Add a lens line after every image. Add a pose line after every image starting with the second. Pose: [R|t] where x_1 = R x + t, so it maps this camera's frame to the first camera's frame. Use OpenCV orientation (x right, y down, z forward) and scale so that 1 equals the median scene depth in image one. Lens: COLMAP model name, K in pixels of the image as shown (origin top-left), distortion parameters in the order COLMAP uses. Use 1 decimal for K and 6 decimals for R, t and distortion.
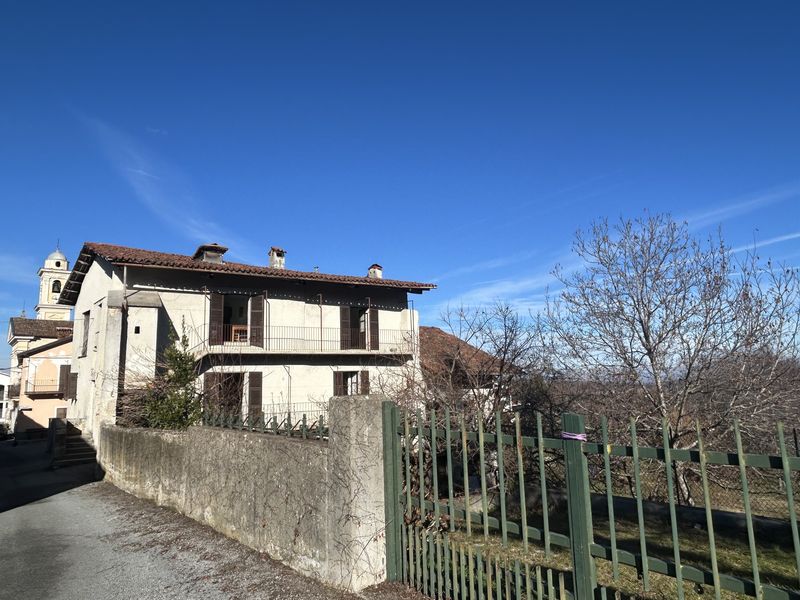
lens RADIAL K [[548.2, 0, 400.0], [0, 548.2, 300.0], [0, 0, 1]] dist [-0.003127, -0.001615]
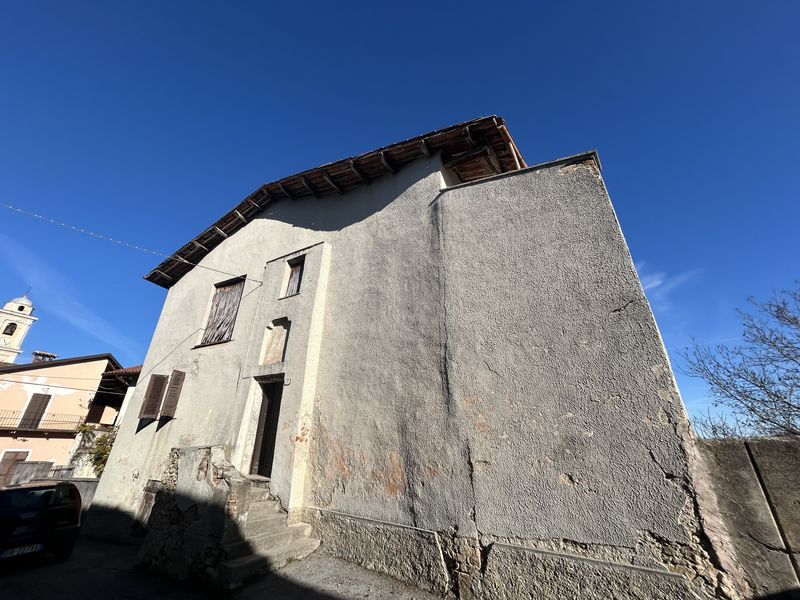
lens RADIAL K [[318.6, 0, 400.0], [0, 318.6, 300.0], [0, 0, 1]] dist [0.003942, -0.000652]
pose [[0.926902, 0.179582, 0.329548, -0.555642], [-0.078279, 0.951283, -0.298216, 0.160058], [-0.367048, 0.250620, 0.895804, 0.639107]]
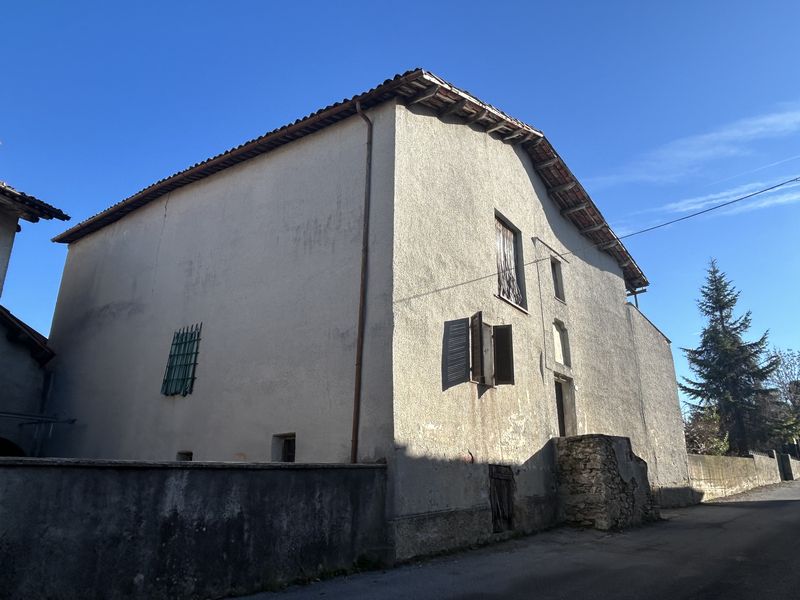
lens RADIAL K [[551.5, 0, 400.0], [0, 551.5, 300.0], [0, 0, 1]] dist [0.001611, 0.000349]
pose [[-0.216673, 0.333811, 0.917400, -1.088098], [-0.161508, 0.914518, -0.370908, 0.319693], [-0.962792, -0.228533, -0.144238, 1.266856]]
